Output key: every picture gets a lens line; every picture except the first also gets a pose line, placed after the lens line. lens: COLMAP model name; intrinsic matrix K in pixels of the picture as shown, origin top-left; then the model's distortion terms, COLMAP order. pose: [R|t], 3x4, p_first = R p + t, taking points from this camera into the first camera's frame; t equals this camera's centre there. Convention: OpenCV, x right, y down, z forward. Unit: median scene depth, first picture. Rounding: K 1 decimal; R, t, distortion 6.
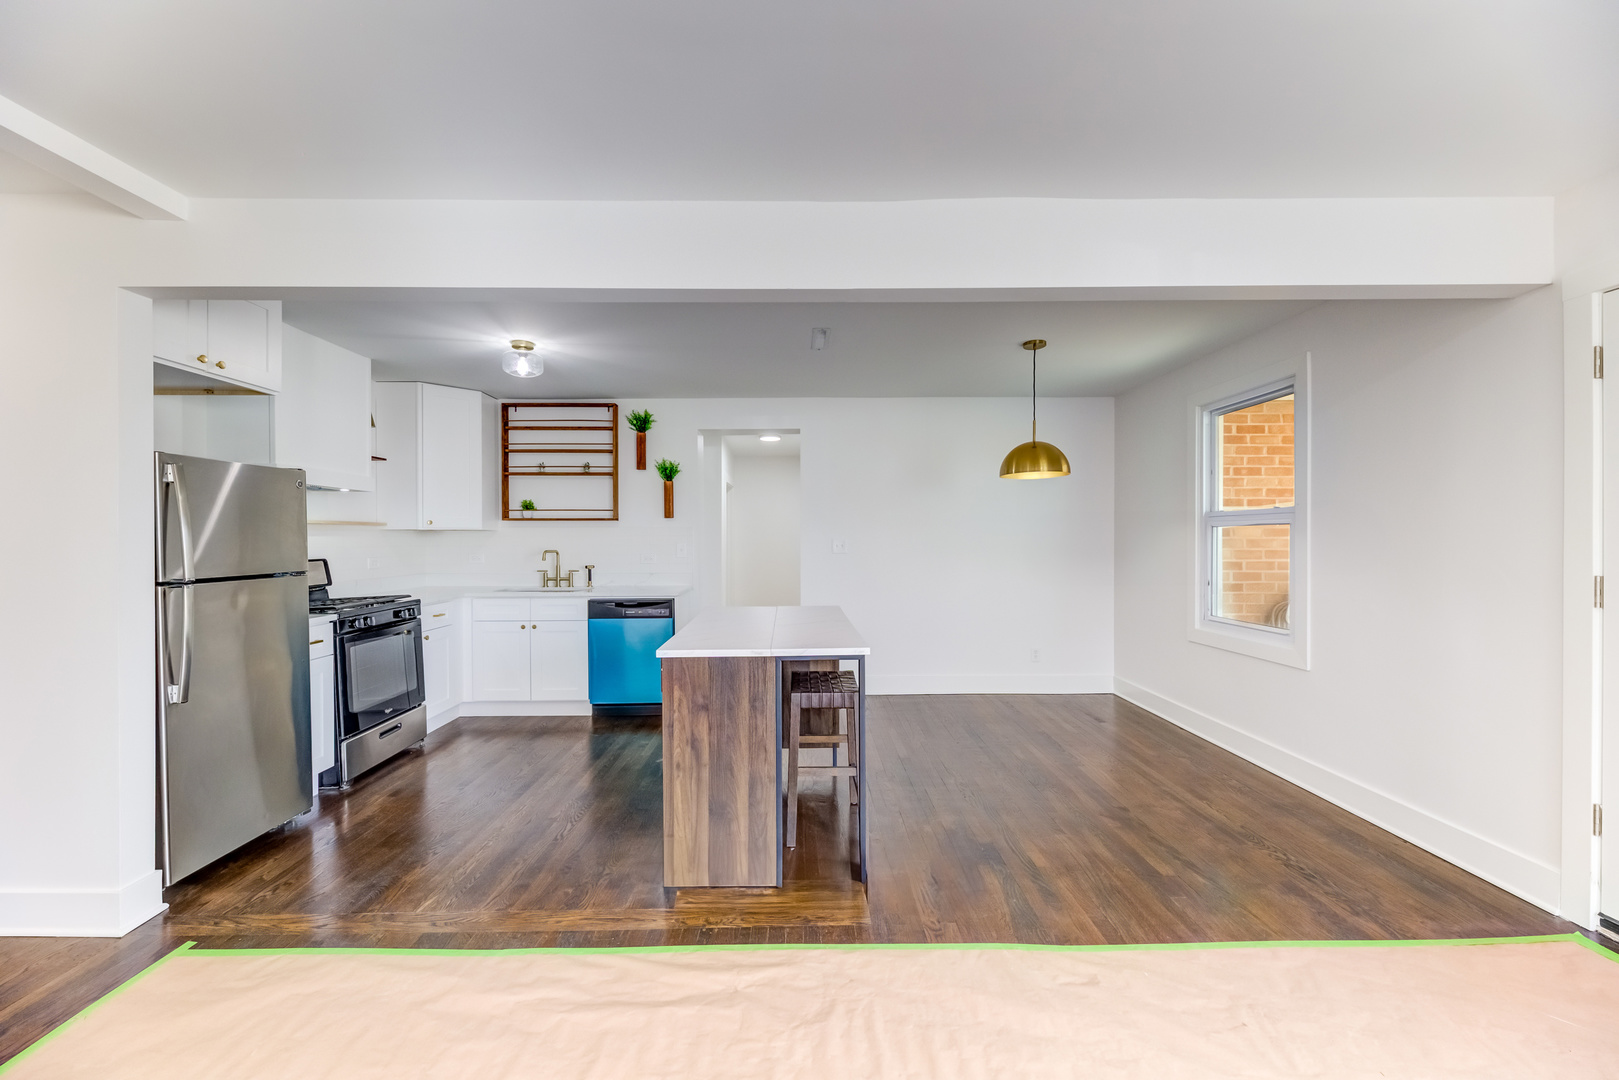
lens RADIAL K [[652.1, 0, 805.3], [0, 652.1, 539.3], [0, 0, 1]] dist [-0.001398, -0.000050]
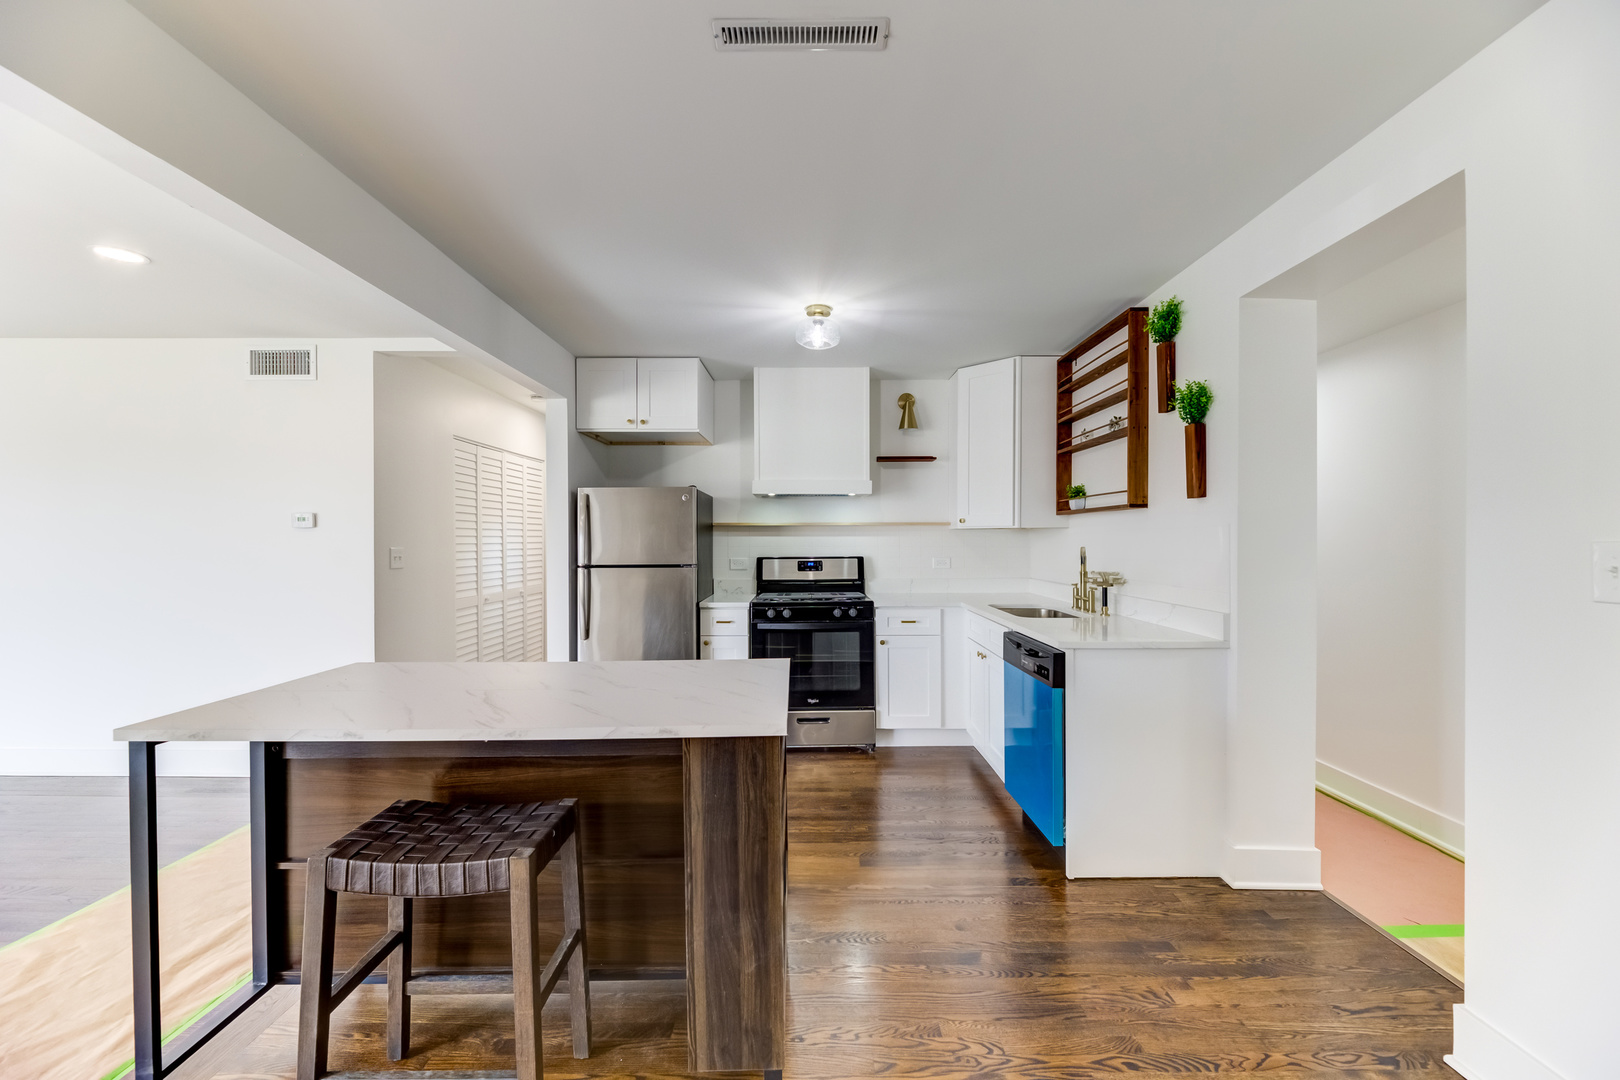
lens RADIAL K [[652.5, 0, 805.8], [0, 652.5, 539.3], [0, 0, 1]] dist [-0.001398, -0.000050]
pose [[-0.015586, 0.003919, -0.999871, 0.377234], [0.000810, 0.999992, 0.003907, -0.003651], [0.999878, -0.000749, -0.015589, 0.903917]]
